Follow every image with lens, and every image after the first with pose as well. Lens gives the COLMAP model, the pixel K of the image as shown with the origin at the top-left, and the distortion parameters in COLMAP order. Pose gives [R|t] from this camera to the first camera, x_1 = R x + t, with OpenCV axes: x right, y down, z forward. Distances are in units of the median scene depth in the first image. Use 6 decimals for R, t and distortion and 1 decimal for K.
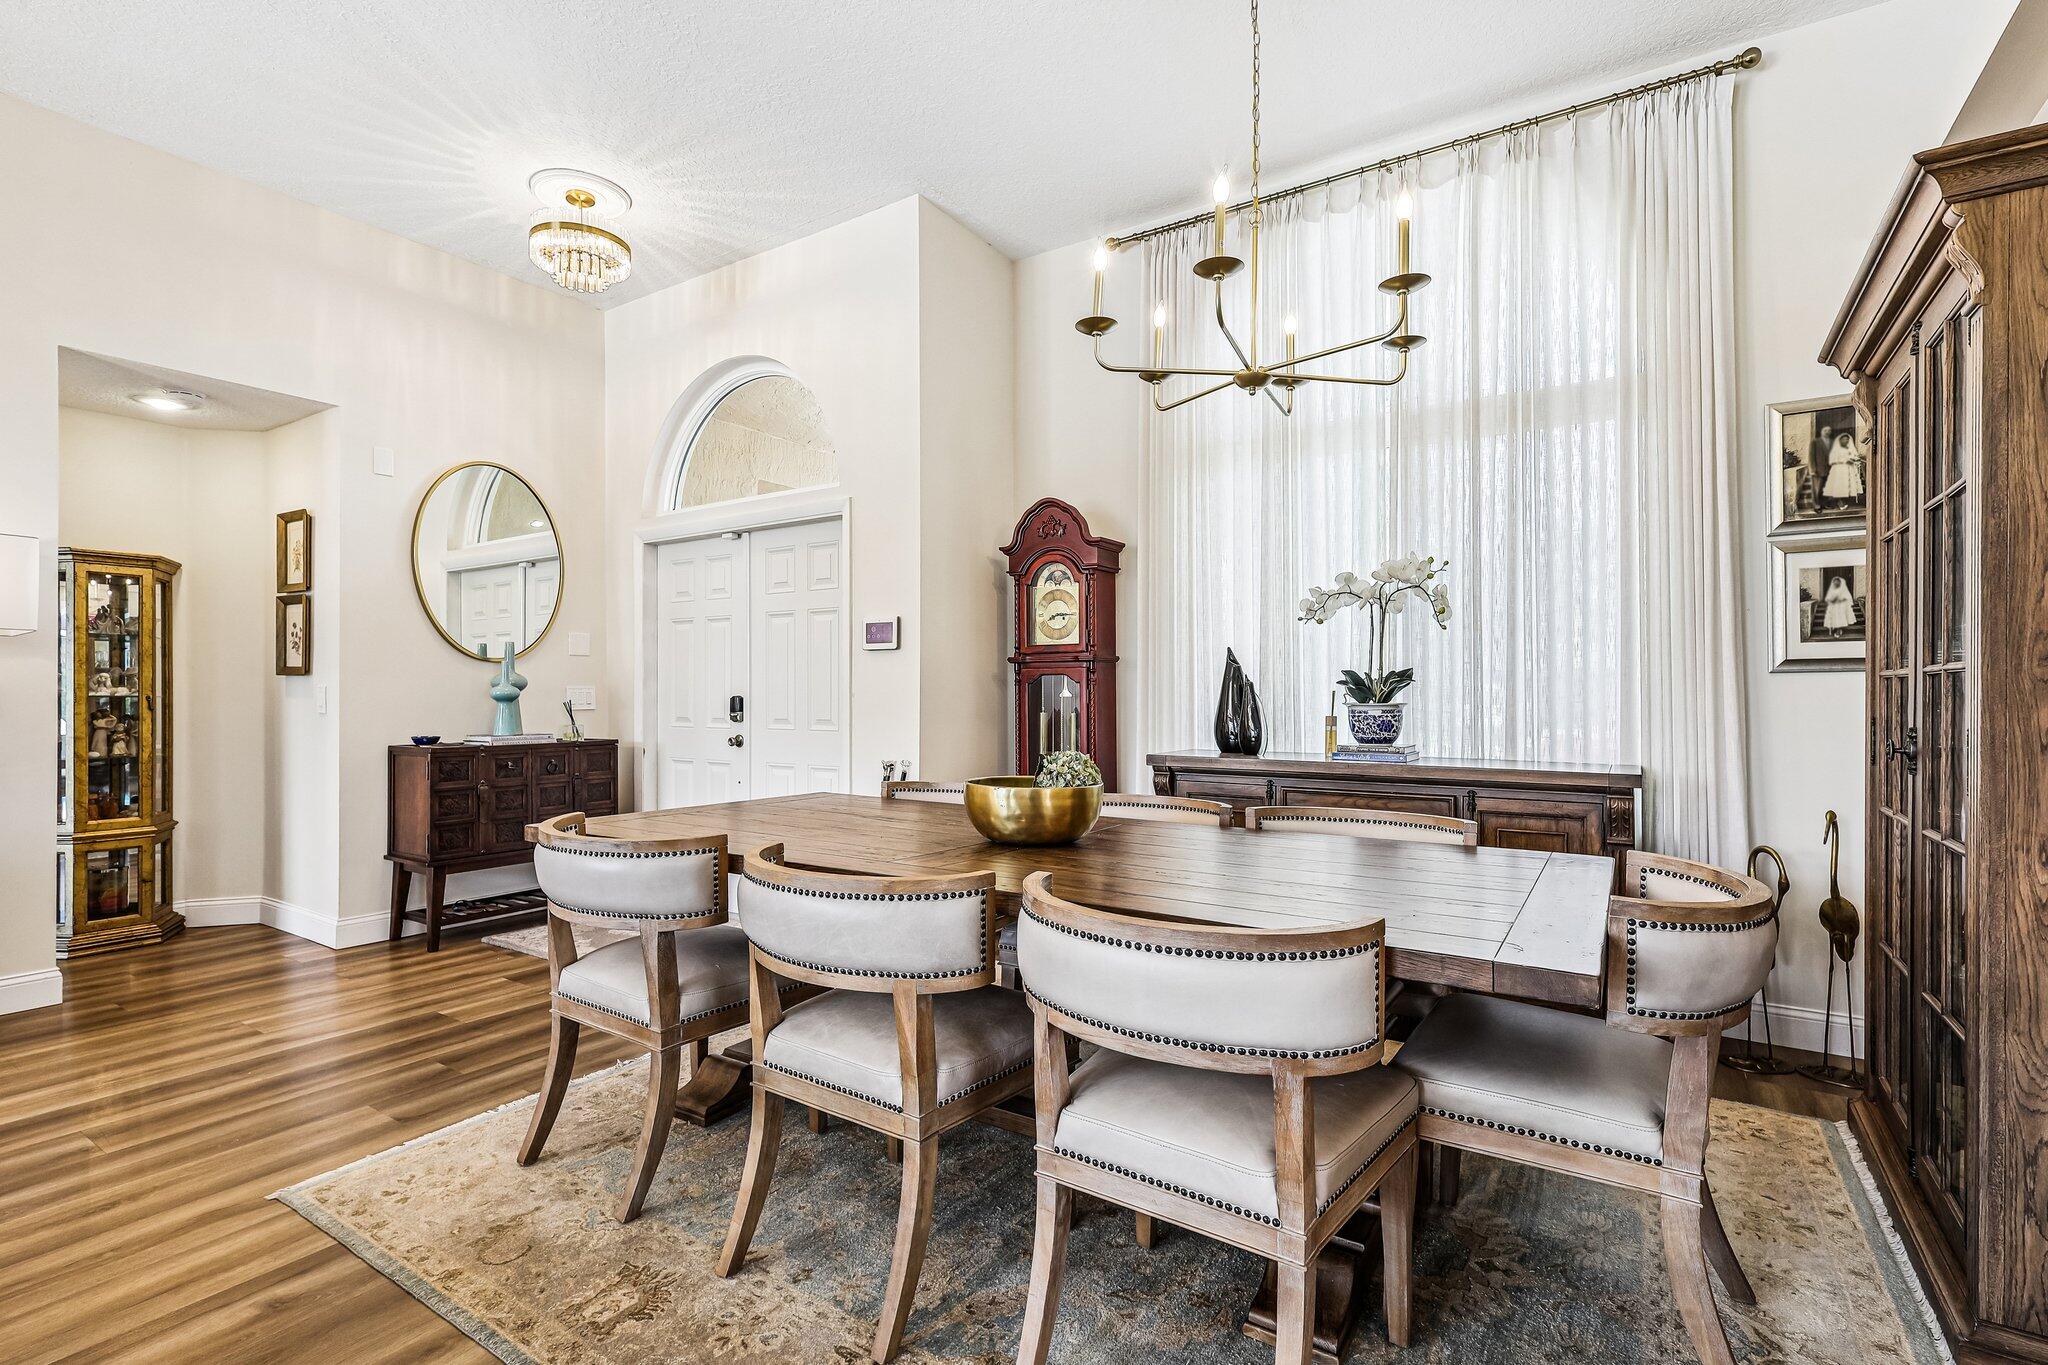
lens RADIAL K [[948.4, 0, 984.7], [0, 948.4, 683.6], [0, 0, 1]] dist [0.001483, -0.001022]
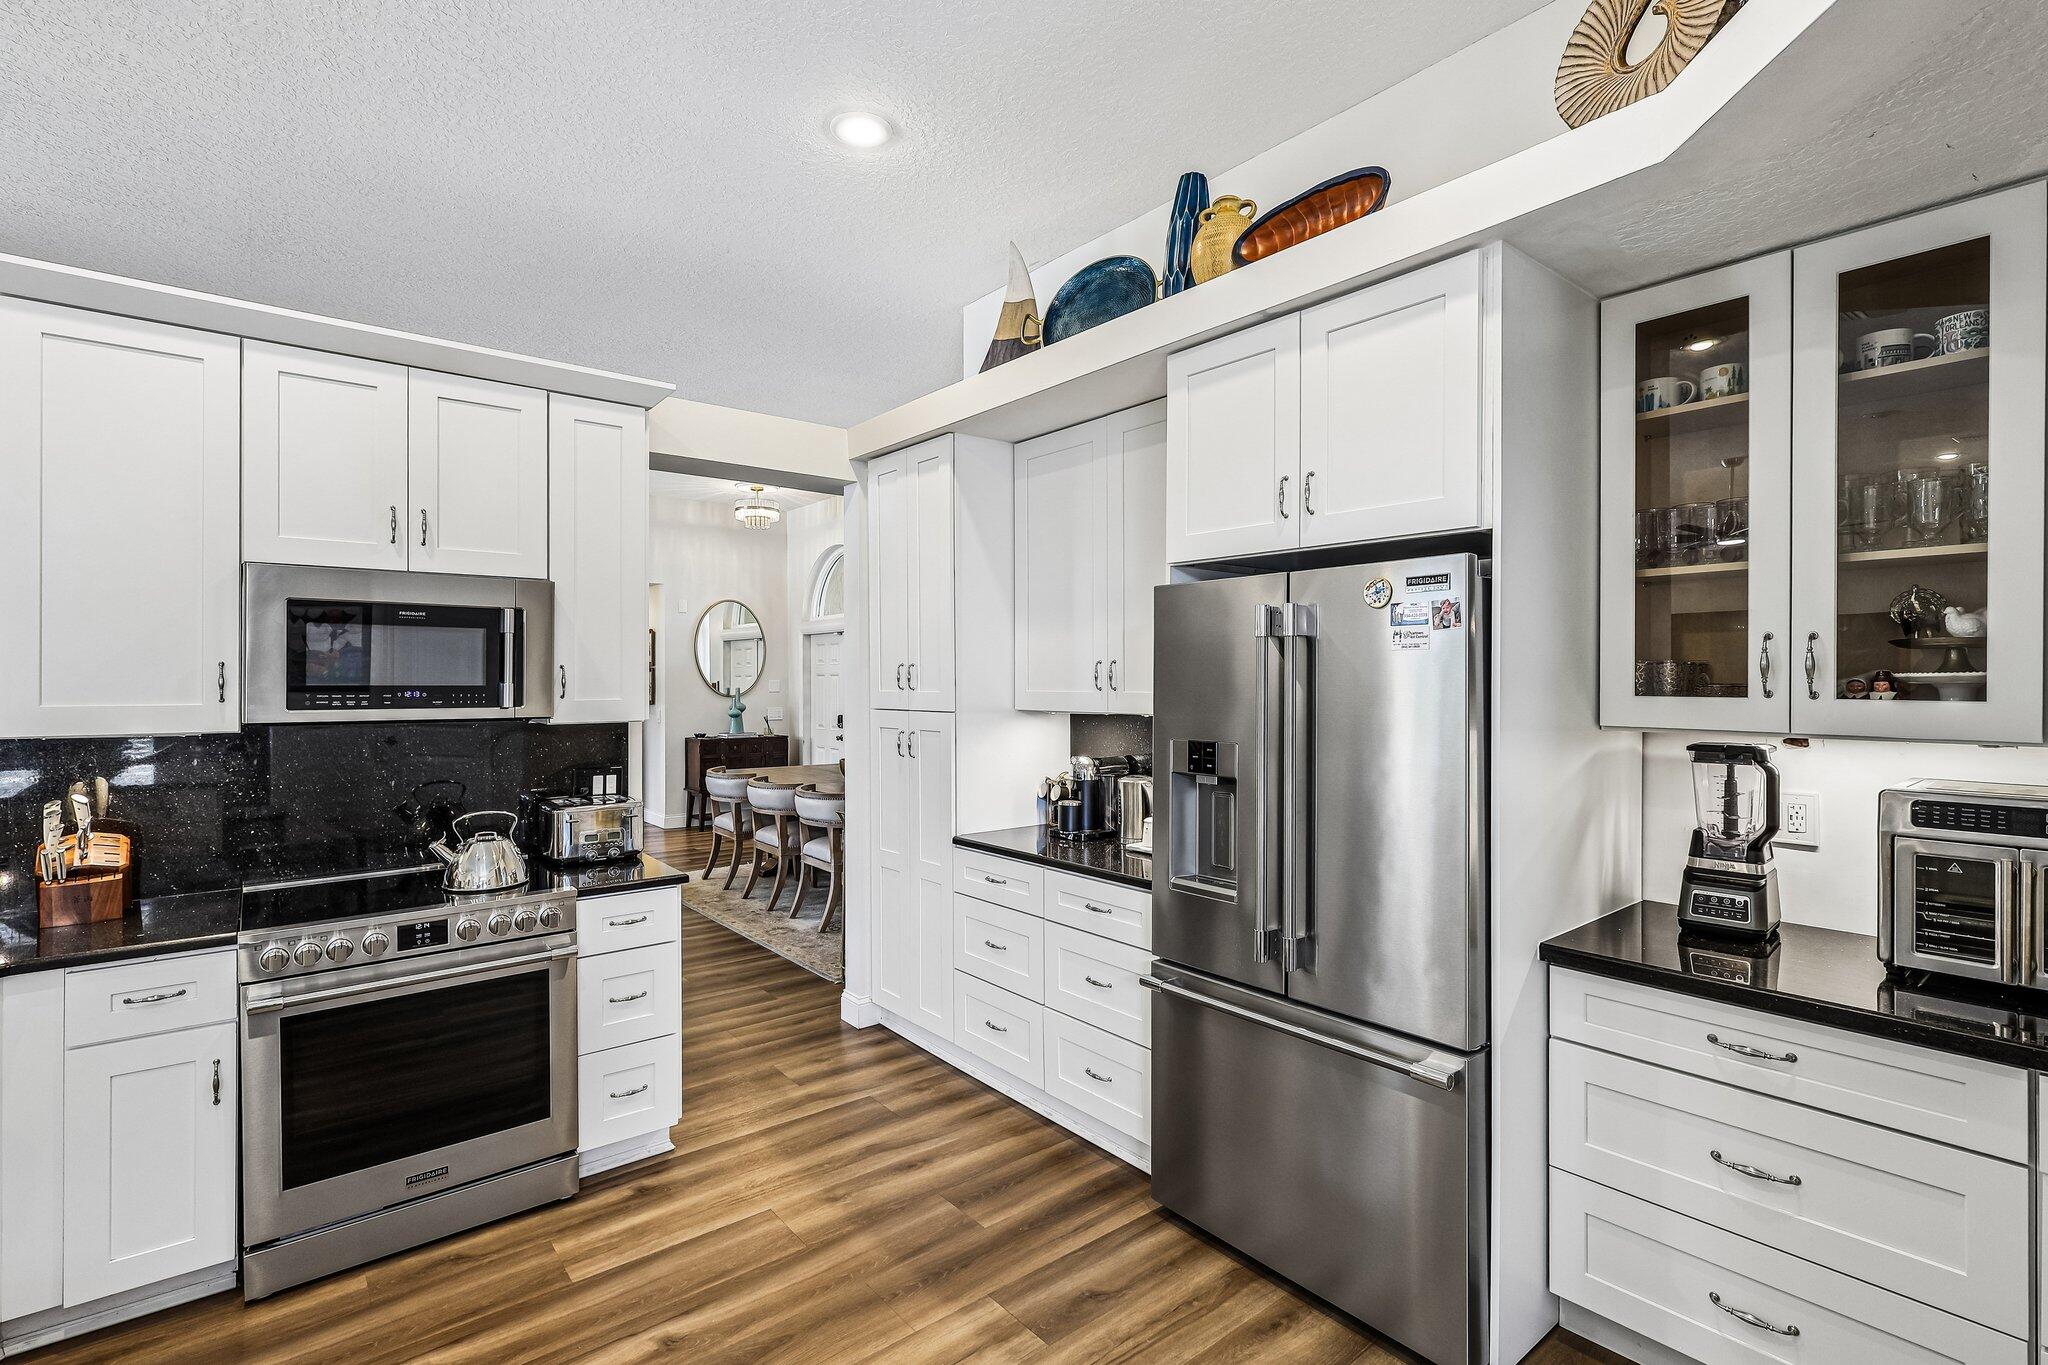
lens RADIAL K [[948.4, 0, 1034.7], [0, 948.4, 680.0], [0, 0, 1]] dist [0.001483, -0.001022]
pose [[0.964319, 0.002445, -0.264733, 0.674524], [0.000585, 0.999935, 0.011367, -0.084846], [0.264743, -0.011116, 0.964255, -0.825790]]
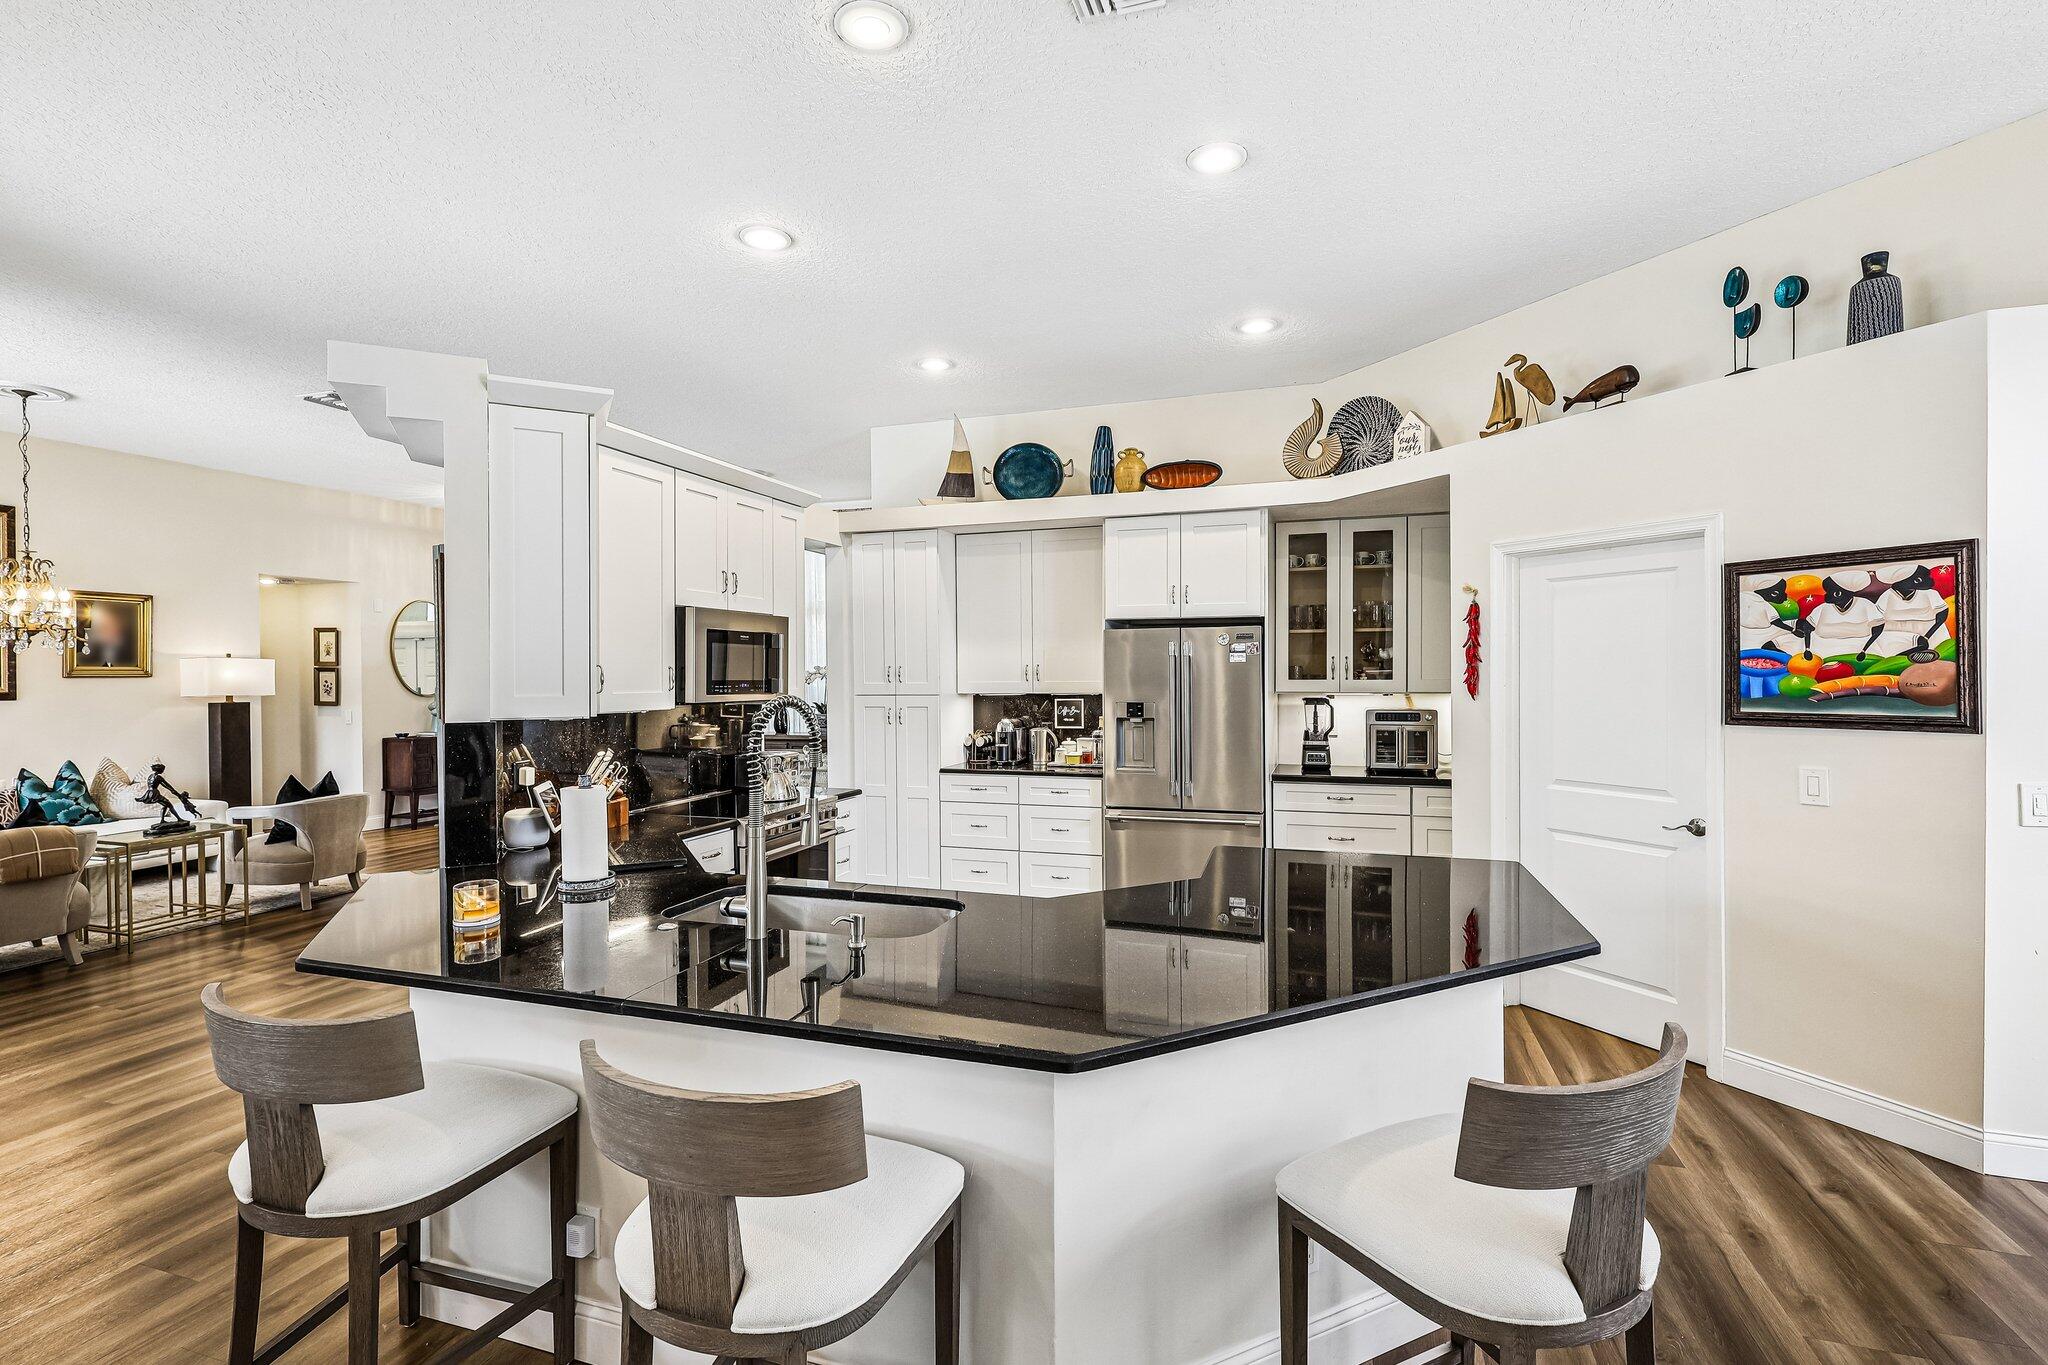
lens RADIAL K [[948.4, 0, 1022.1], [0, 948.4, 689.3], [0, 0, 1]] dist [0.001483, -0.001022]
pose [[0.959560, -0.007871, 0.281395, 0.149113], [0.001199, 0.999714, 0.023874, -0.088783], [-0.281503, -0.022571, 0.959295, -1.381619]]
